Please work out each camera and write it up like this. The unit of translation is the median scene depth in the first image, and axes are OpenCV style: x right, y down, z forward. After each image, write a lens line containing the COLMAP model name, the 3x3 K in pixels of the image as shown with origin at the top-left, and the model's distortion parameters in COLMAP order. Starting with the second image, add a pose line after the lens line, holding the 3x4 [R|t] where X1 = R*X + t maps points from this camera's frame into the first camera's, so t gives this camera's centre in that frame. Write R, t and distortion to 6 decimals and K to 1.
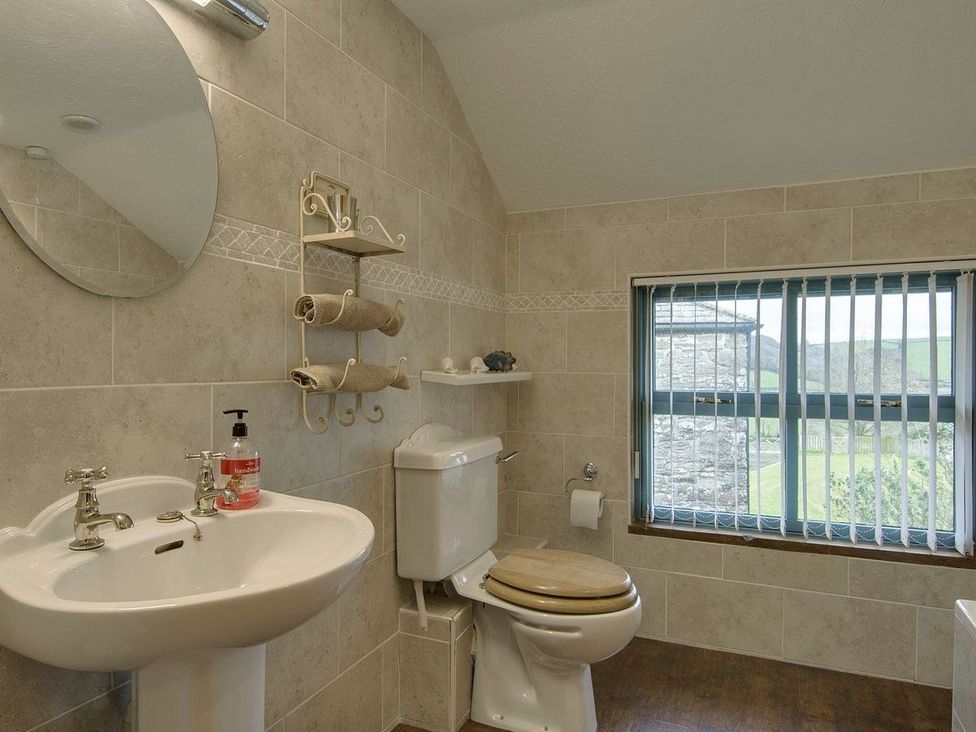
lens RADIAL K [[604.5, 0, 488.0], [0, 604.5, 366.0], [0, 0, 1]] dist [-0.006775, -0.031750]
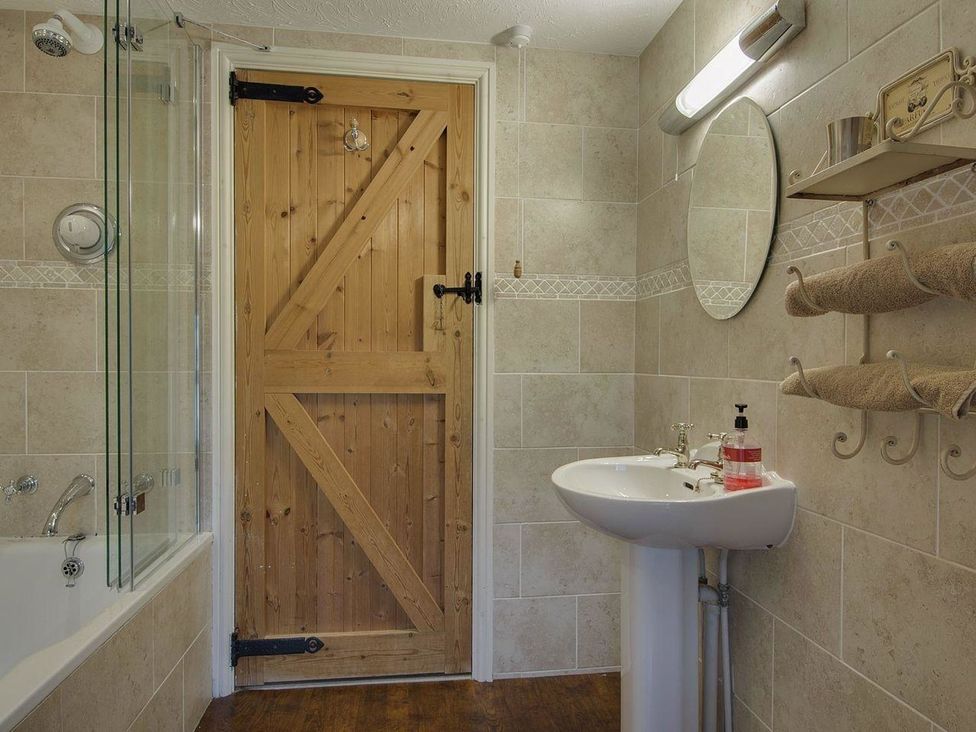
lens RADIAL K [[604.5, 0, 488.0], [0, 604.5, 366.0], [0, 0, 1]] dist [-0.006775, -0.031750]
pose [[-0.853218, 0.001043, -0.521553, 0.487042], [-0.006688, 0.999894, 0.012941, -0.009920], [0.521511, 0.014530, -0.853121, 1.451861]]
